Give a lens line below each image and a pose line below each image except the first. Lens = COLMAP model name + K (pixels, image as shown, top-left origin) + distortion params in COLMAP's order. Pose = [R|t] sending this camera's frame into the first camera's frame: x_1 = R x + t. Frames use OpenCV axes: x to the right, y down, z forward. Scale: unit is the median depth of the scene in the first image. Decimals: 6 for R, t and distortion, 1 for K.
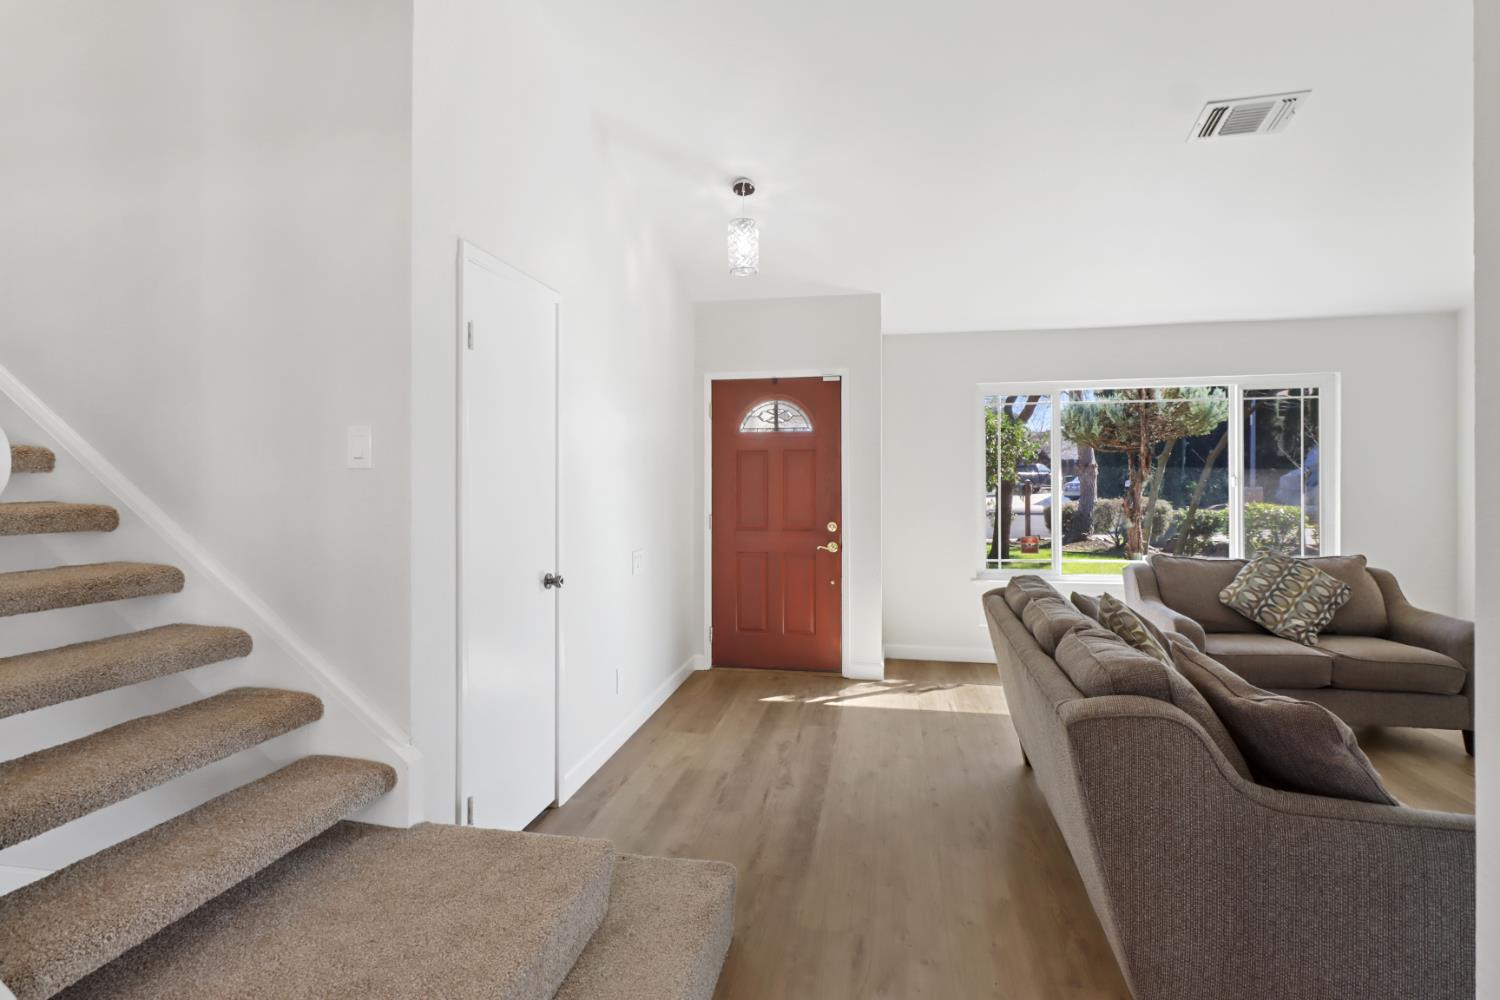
lens RADIAL K [[706.8, 0, 752.4], [0, 706.8, 474.0], [0, 0, 1]] dist [0.001488, 0.000242]
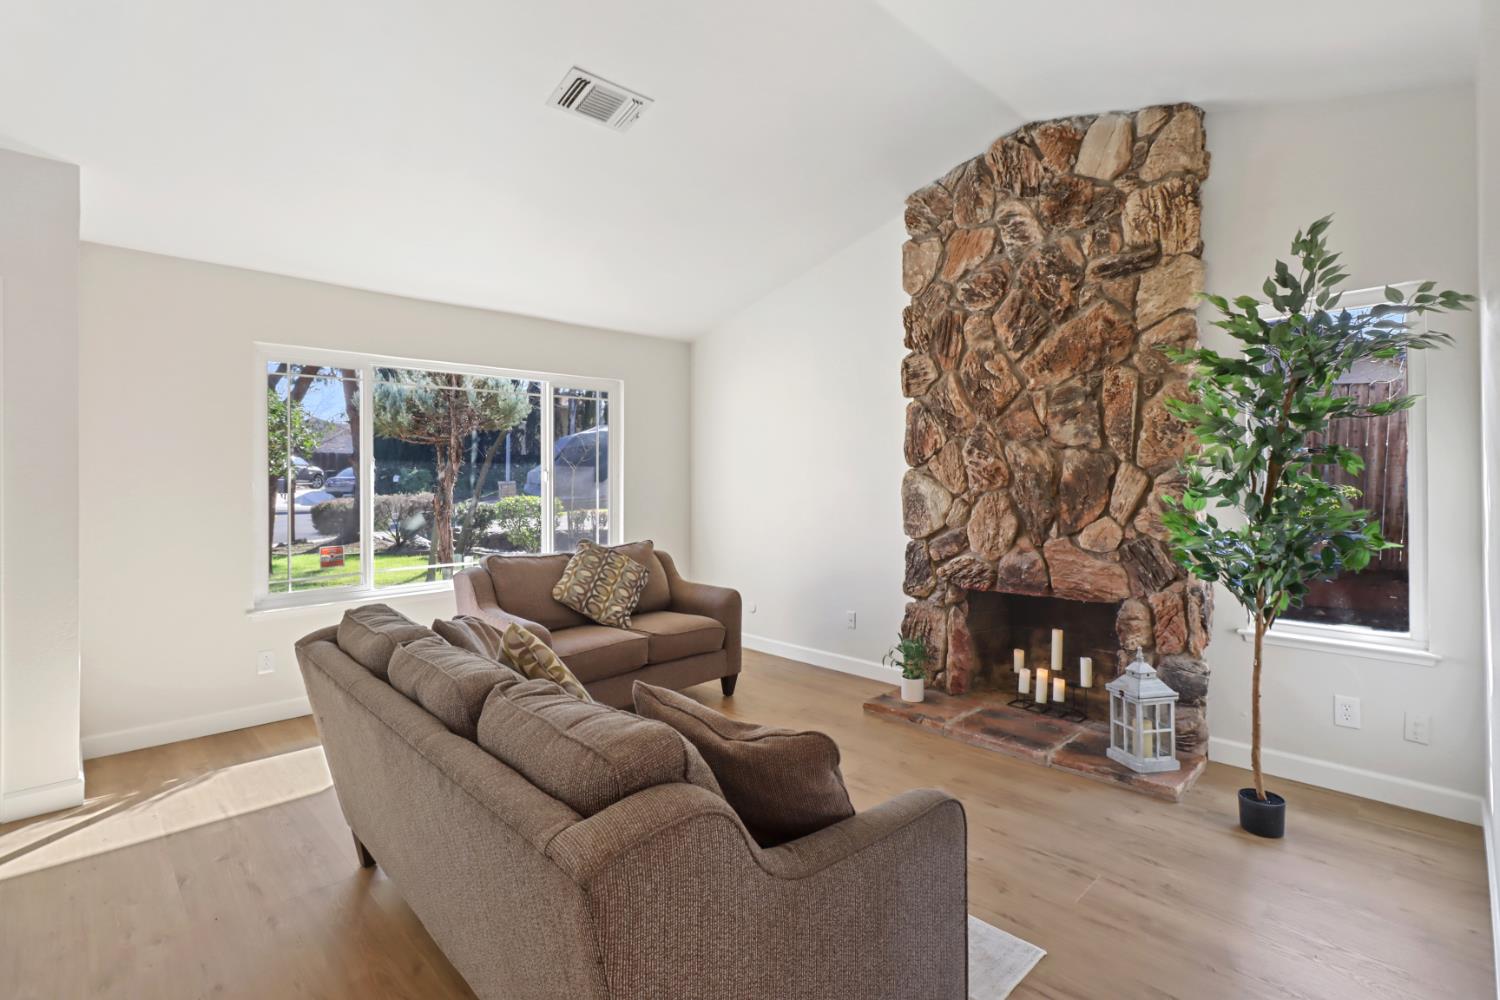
lens RADIAL K [[706.8, 0, 752.4], [0, 706.8, 474.0], [0, 0, 1]] dist [0.001488, 0.000242]
pose [[0.570144, 0.002602, 0.821541, 0.014705], [-0.008321, 0.999962, 0.002609, 0.003042], [-0.821503, -0.008324, 0.570144, 0.222904]]
